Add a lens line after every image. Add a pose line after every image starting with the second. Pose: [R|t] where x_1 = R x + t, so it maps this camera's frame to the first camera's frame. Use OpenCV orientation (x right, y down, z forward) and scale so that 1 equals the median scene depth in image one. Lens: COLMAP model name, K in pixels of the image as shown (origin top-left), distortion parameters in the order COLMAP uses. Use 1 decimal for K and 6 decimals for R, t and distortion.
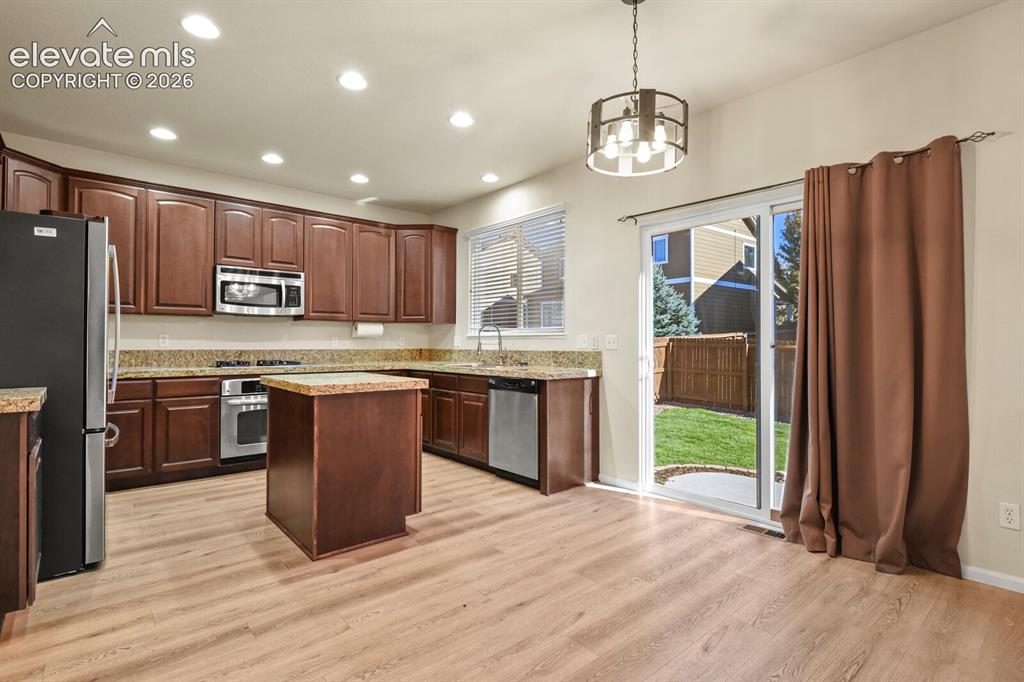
lens RADIAL K [[495.6, 0, 518.4], [0, 495.6, 337.9], [0, 0, 1]] dist [0.001135, -0.006425]
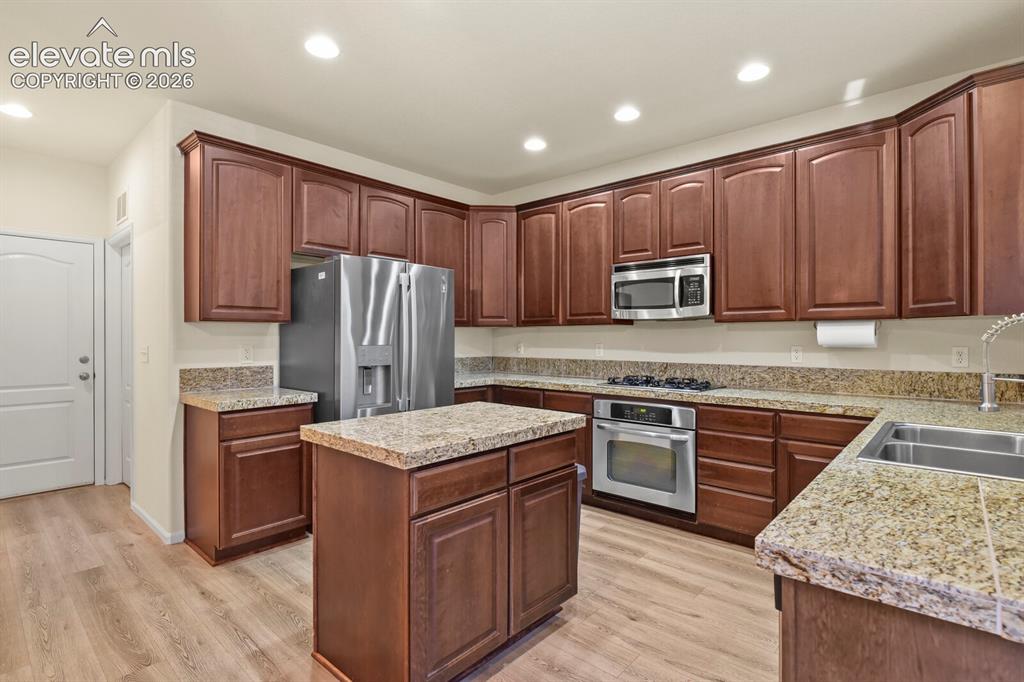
lens RADIAL K [[495.6, 0, 517.6], [0, 495.6, 338.5], [0, 0, 1]] dist [0.001135, -0.006425]
pose [[0.132283, -0.001078, -0.991211, 0.243697], [0.014219, 0.999899, 0.000810, -0.022800], [0.991110, -0.014202, 0.132284, 0.766625]]
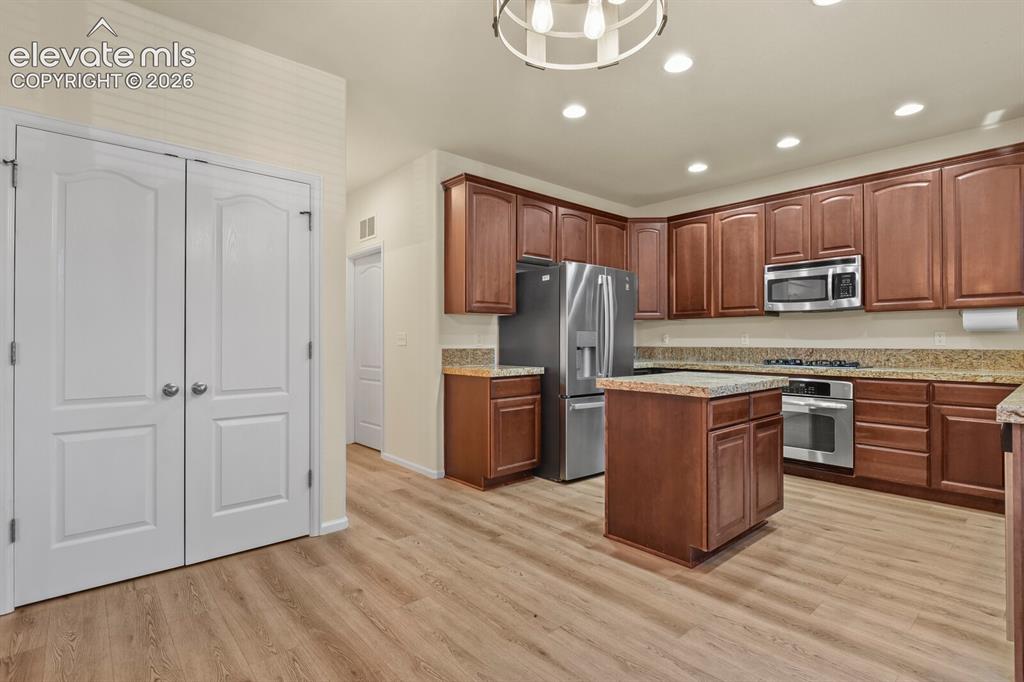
lens RADIAL K [[495.6, 0, 517.6], [0, 495.6, 337.7], [0, 0, 1]] dist [0.001135, -0.006425]
pose [[0.011430, -0.009414, -0.999890, 0.444922], [0.014281, 0.999855, -0.009250, 0.005773], [0.999833, -0.014174, 0.011562, 0.501035]]
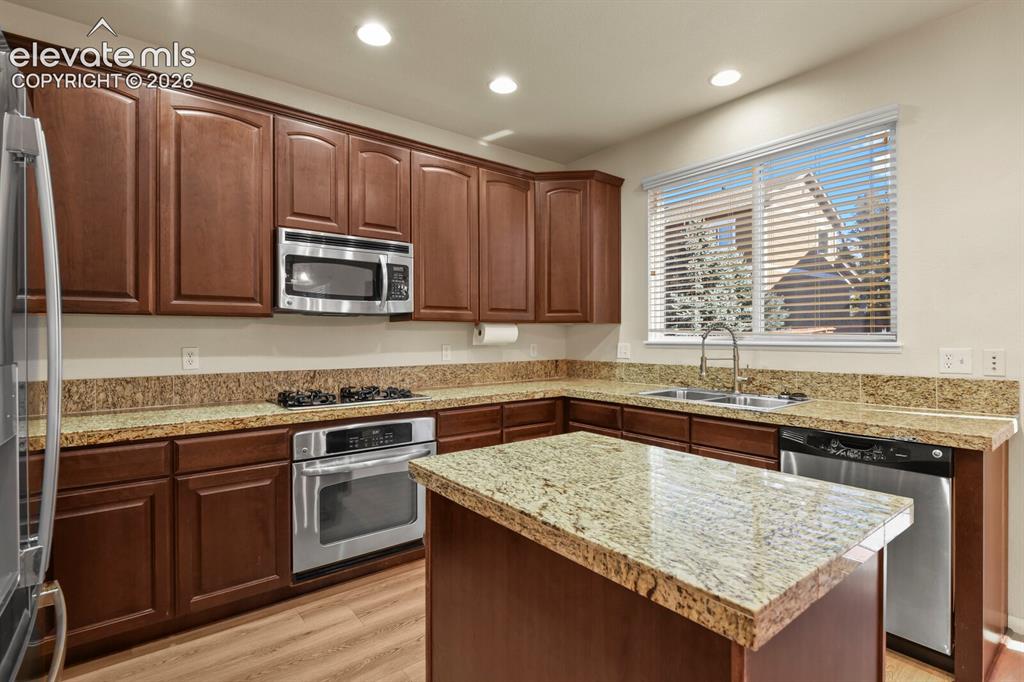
lens RADIAL K [[495.6, 0, 517.8], [0, 495.6, 338.5], [0, 0, 1]] dist [0.001135, -0.006425]
pose [[0.998982, -0.004554, -0.044880, -0.326610], [0.005266, 0.999862, 0.015763, -0.027659], [0.044802, -0.015983, 0.998868, 0.465442]]
